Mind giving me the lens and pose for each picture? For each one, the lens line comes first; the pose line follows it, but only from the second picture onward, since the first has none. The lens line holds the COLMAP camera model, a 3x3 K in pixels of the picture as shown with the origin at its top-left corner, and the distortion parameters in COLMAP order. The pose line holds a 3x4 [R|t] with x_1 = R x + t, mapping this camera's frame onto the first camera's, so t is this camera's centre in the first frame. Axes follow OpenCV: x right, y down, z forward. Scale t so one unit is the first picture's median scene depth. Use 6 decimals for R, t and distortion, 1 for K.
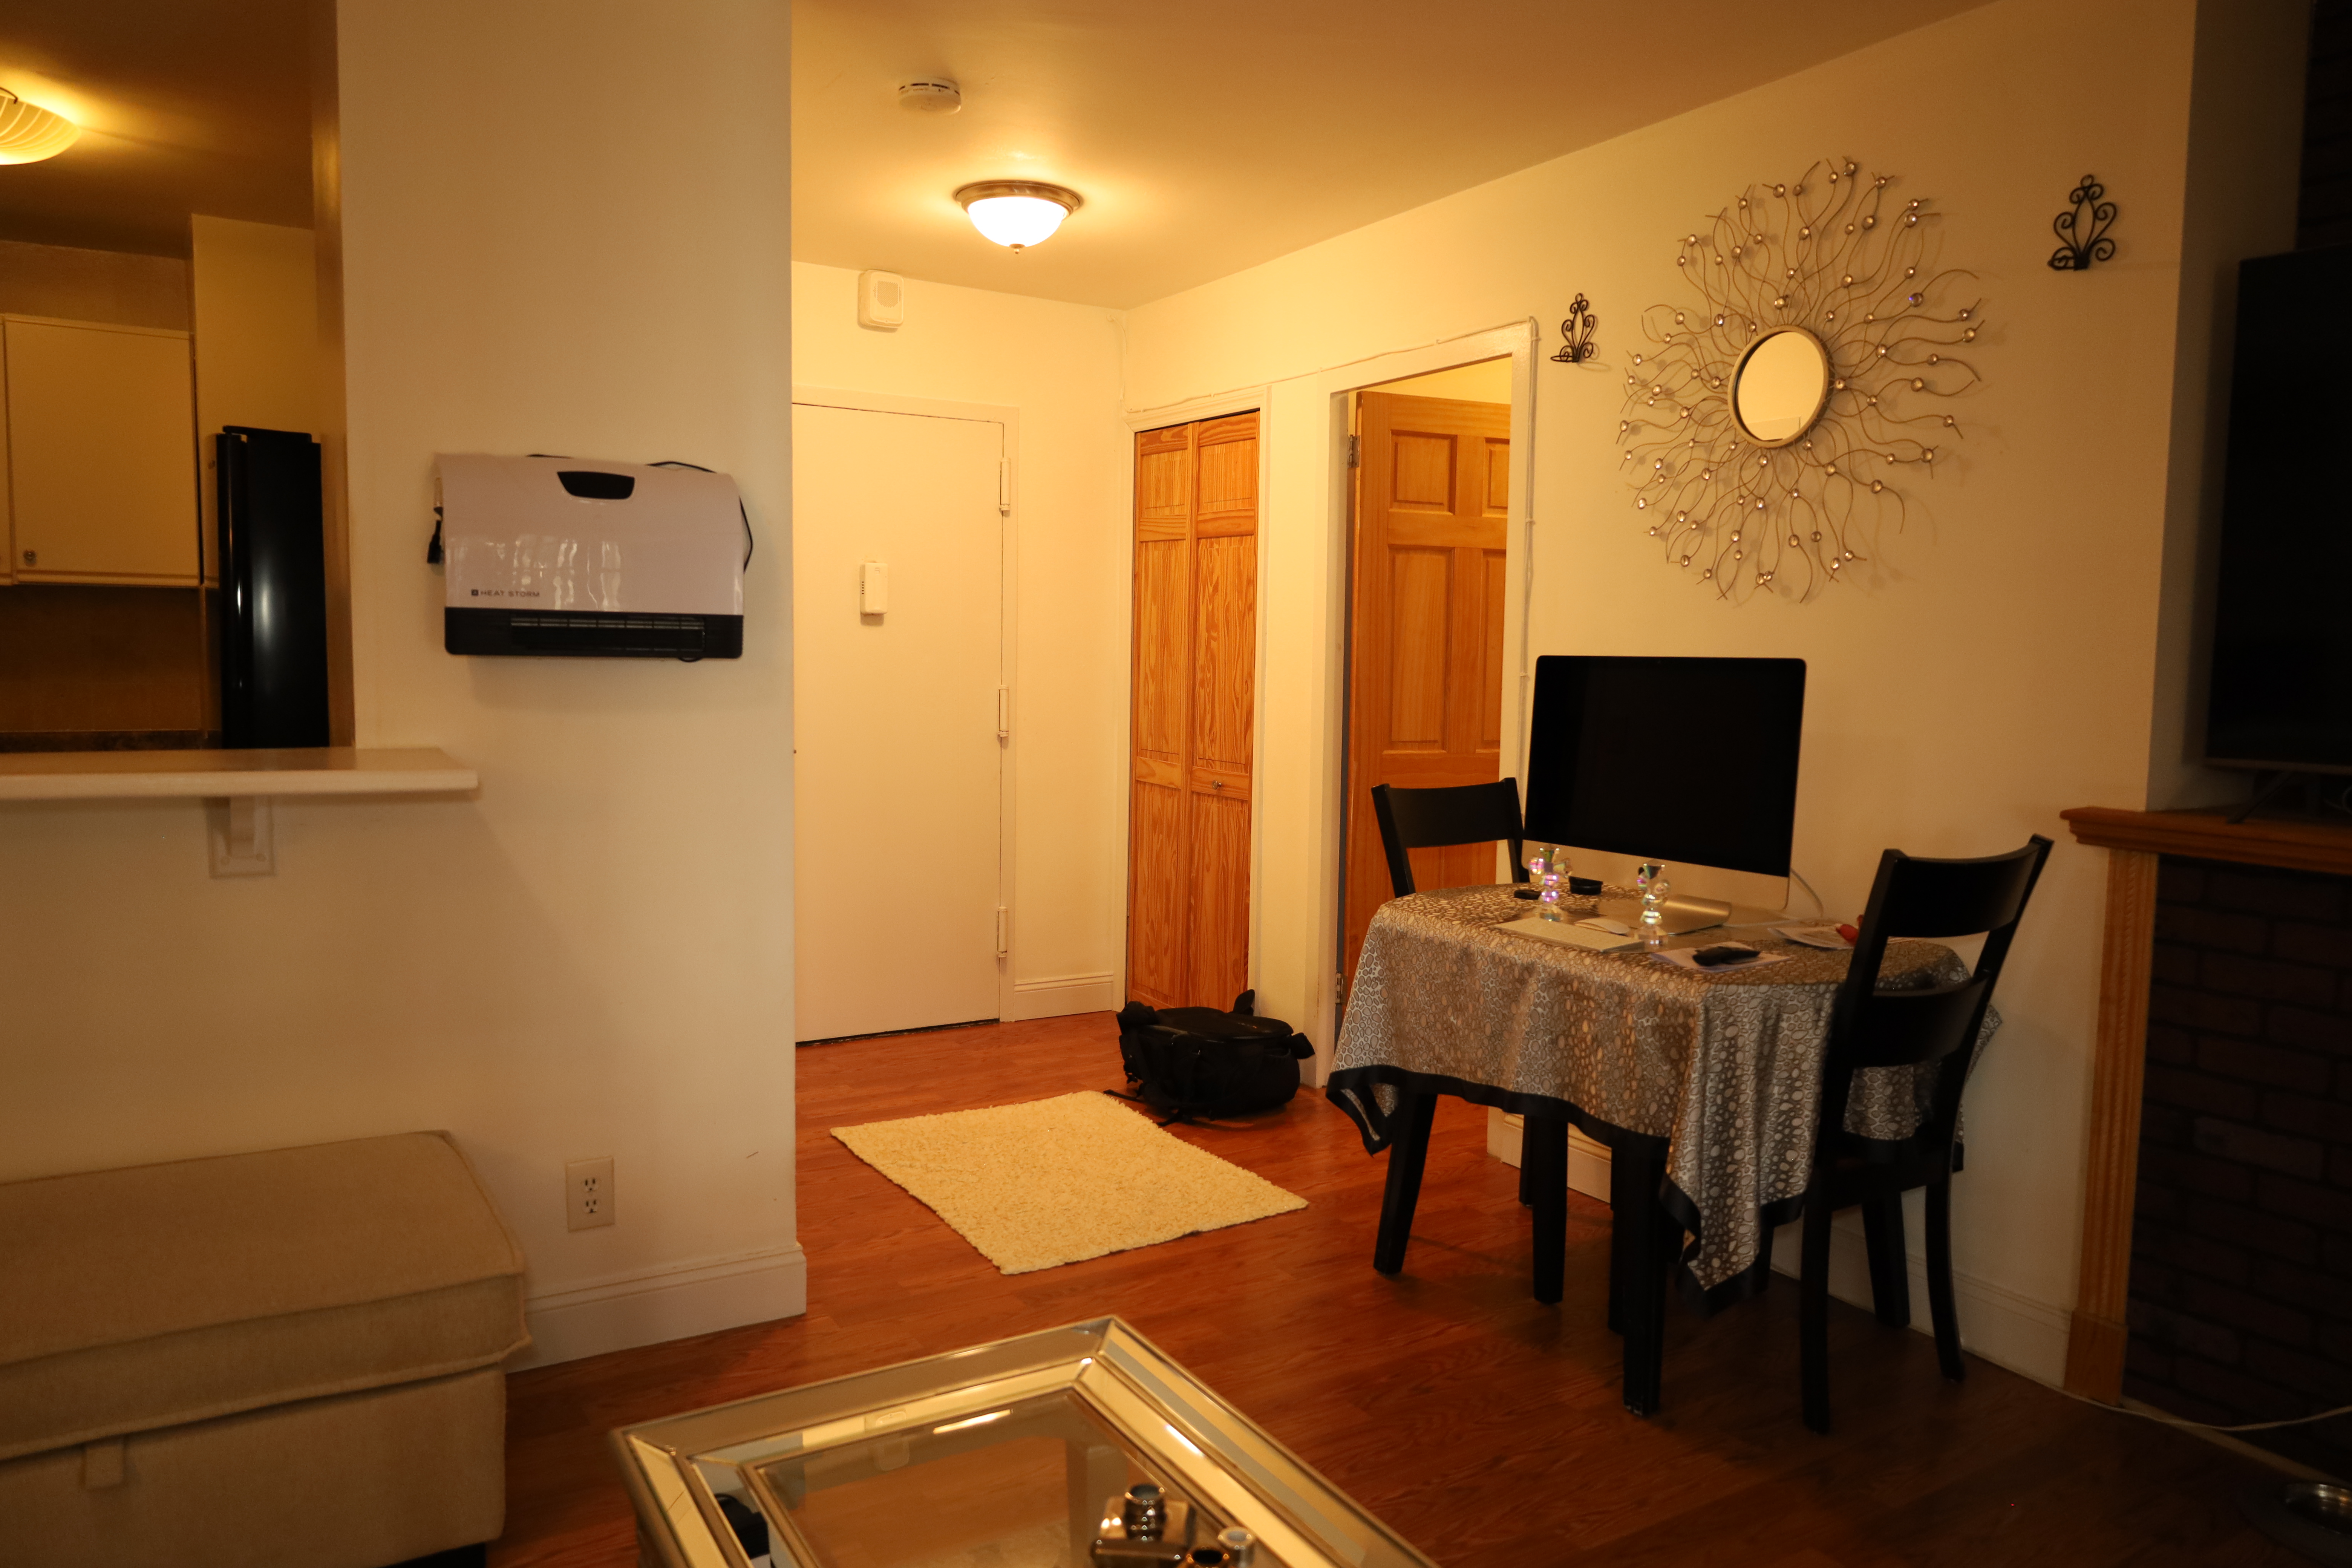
lens RADIAL K [[1600.0, 0, 1177.0], [0, 1600.0, 783.6], [0, 0, 1]] dist [-0.004447, -0.003283]
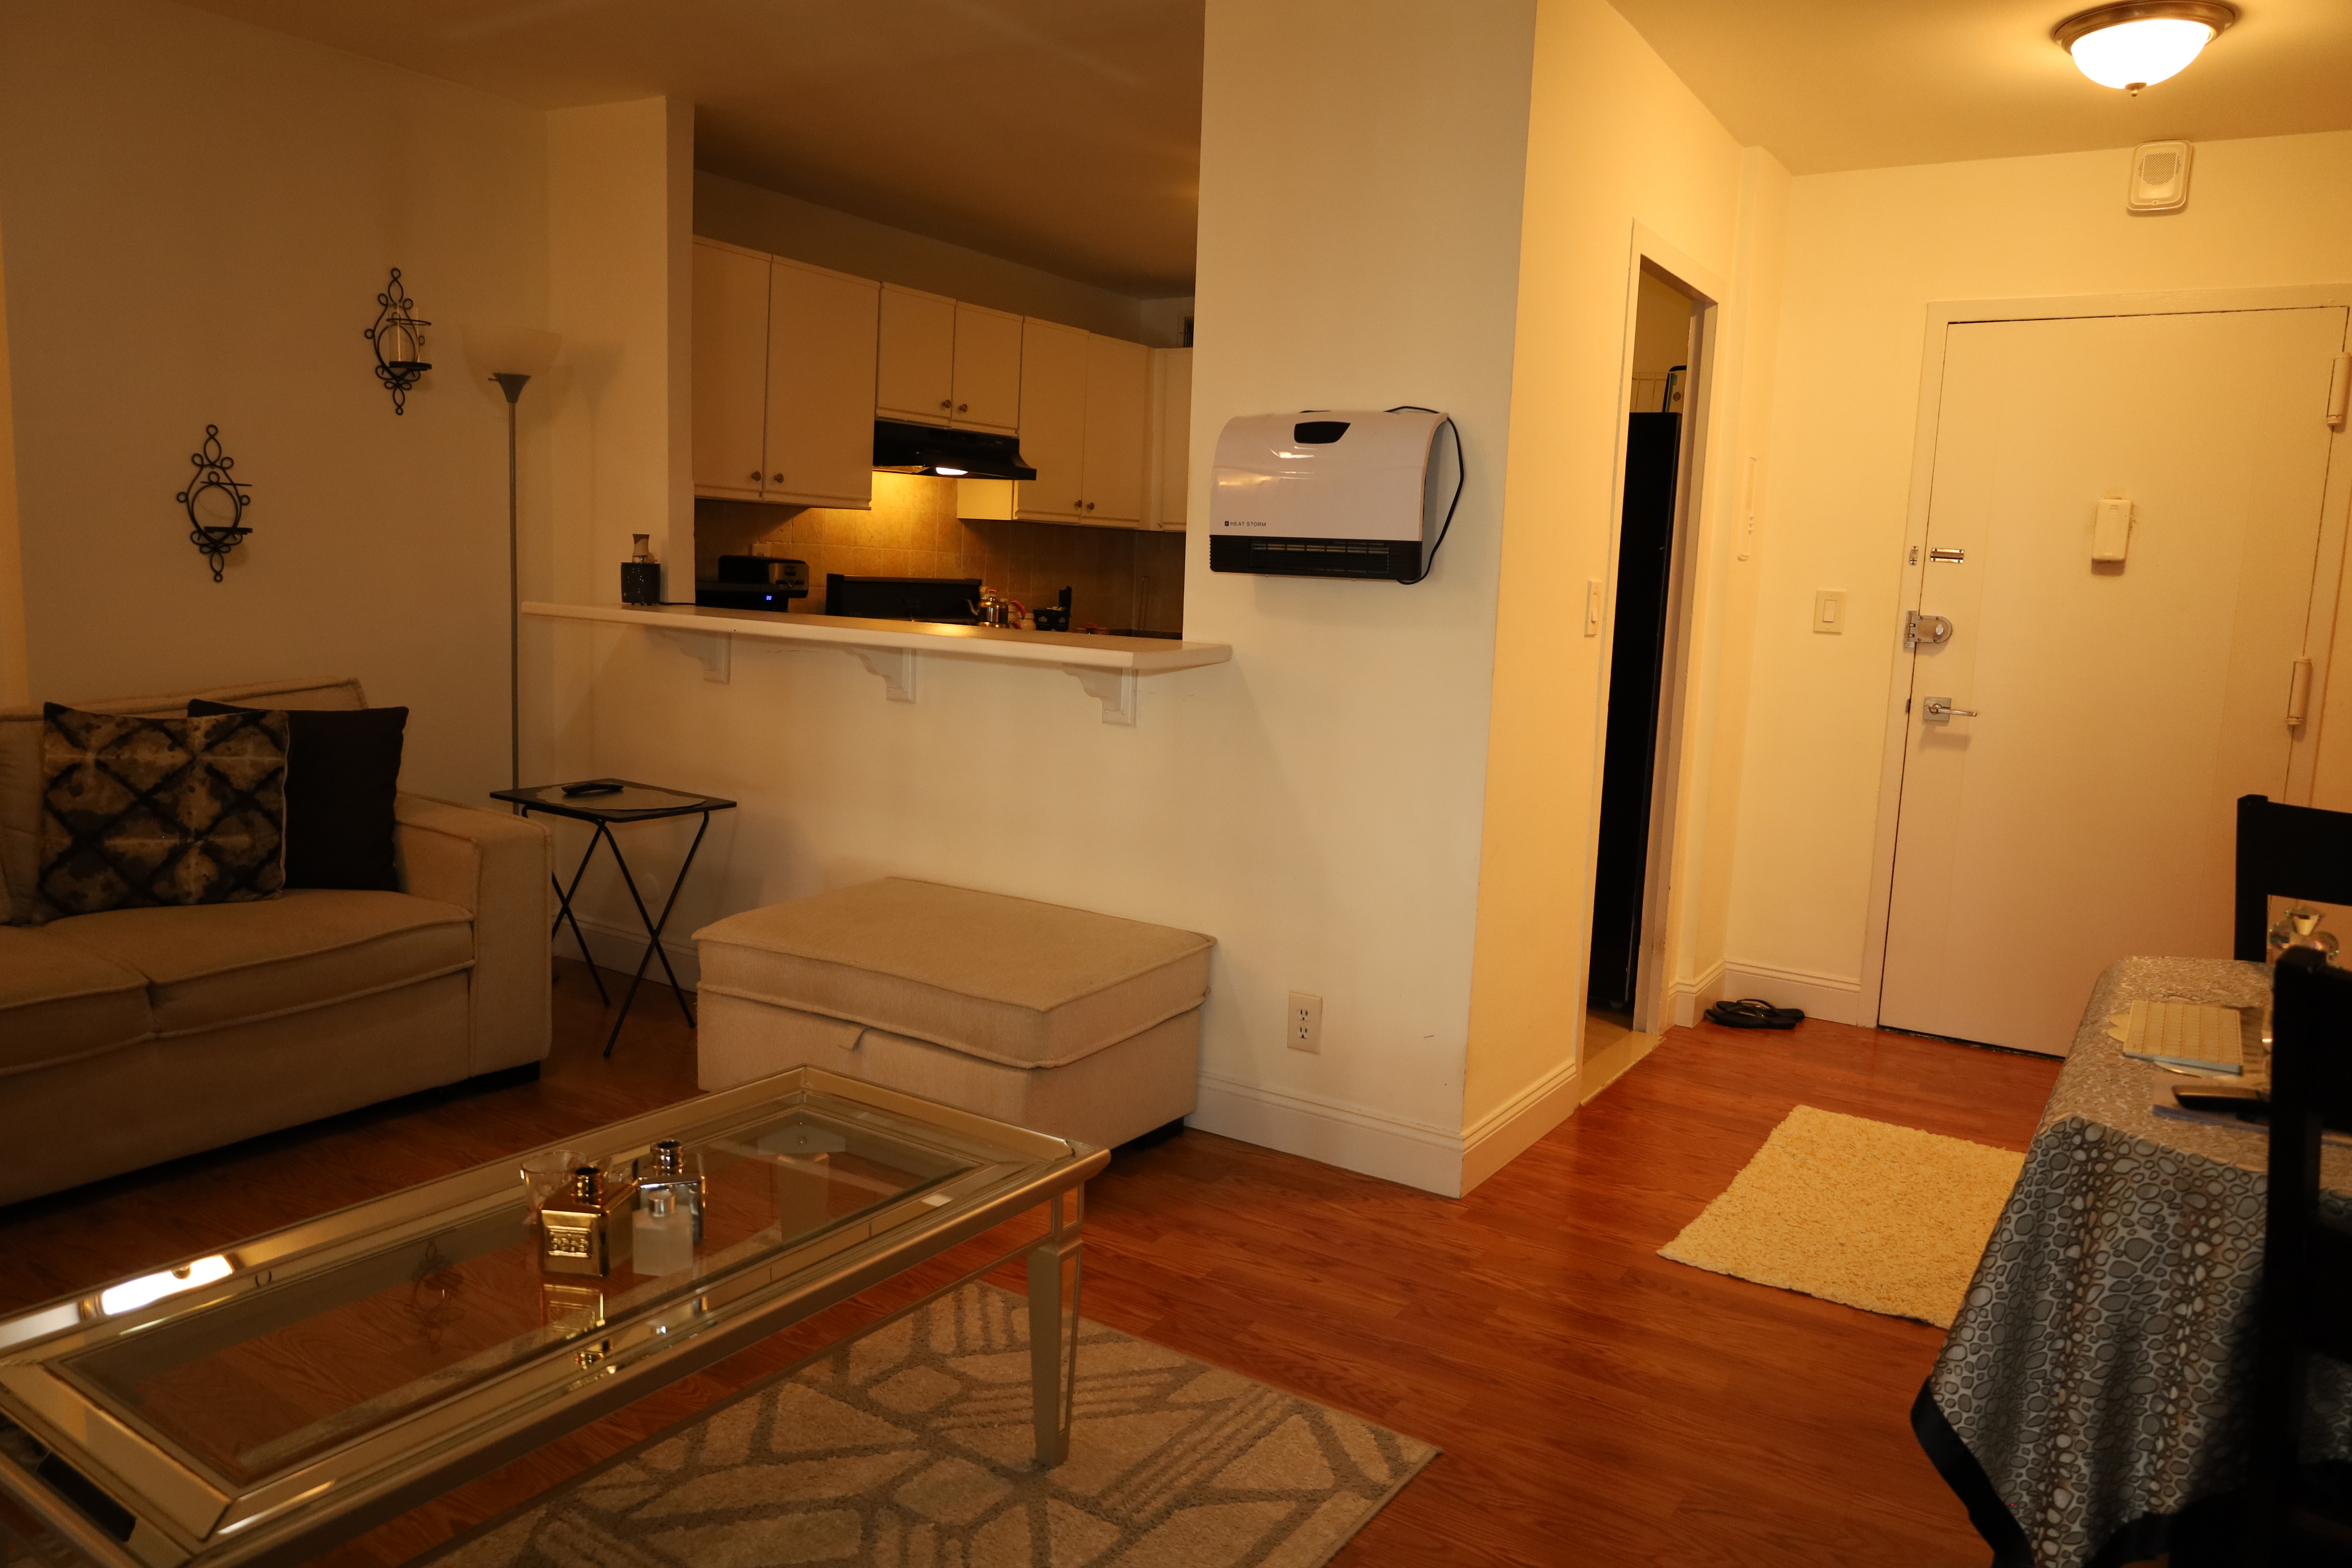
lens RADIAL K [[1600.0, 0, 1178.7], [0, 1600.0, 781.6], [0, 0, 1]] dist [-0.004447, -0.003283]
pose [[0.425570, 0.119263, -0.897032, 0.578484], [-0.108478, 0.990853, 0.080272, -0.009646], [0.898400, 0.063147, 0.434615, 0.330554]]
